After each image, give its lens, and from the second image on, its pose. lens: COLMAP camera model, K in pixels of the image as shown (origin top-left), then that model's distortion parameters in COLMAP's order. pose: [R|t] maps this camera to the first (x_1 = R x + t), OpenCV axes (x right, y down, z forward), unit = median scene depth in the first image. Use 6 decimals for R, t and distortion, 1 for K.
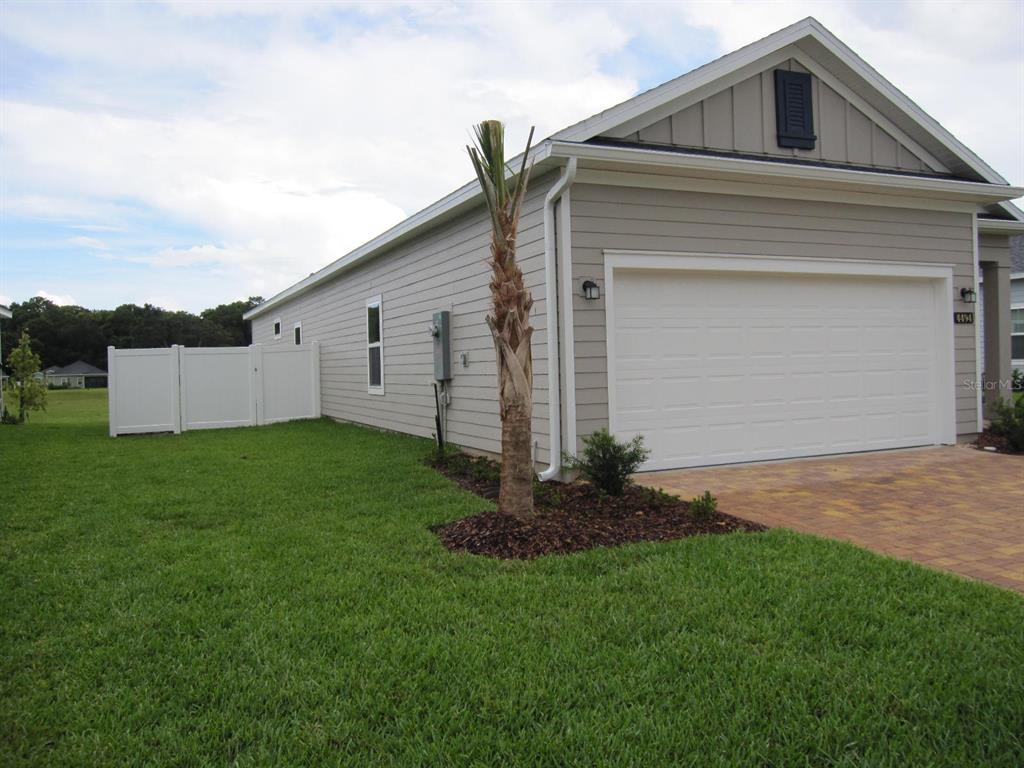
lens RADIAL K [[854.6, 0, 509.0], [0, 854.6, 383.0], [0, 0, 1]] dist [-0.075044, 0.049478]
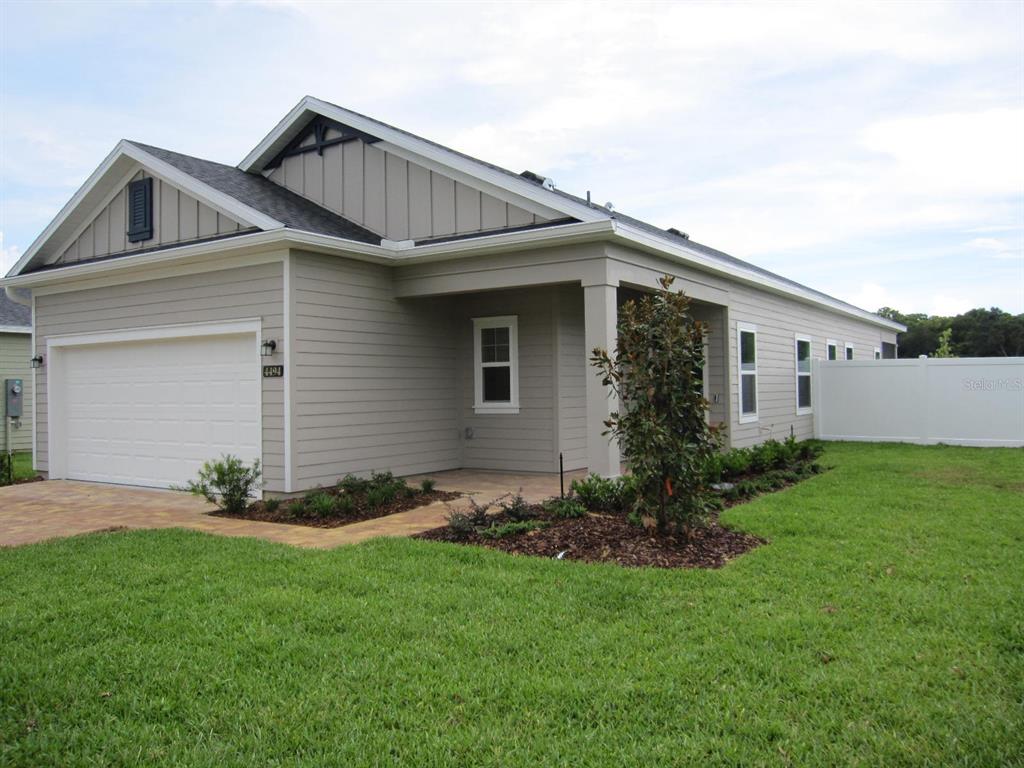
lens RADIAL K [[854.6, 0, 512.7], [0, 854.6, 379.8], [0, 0, 1]] dist [-0.075044, 0.049478]
pose [[0.551945, 0.008977, -0.833832, 1.649843], [-0.016687, 0.999861, -0.000282, -0.078709], [0.833714, 0.014069, 0.552018, 0.753410]]
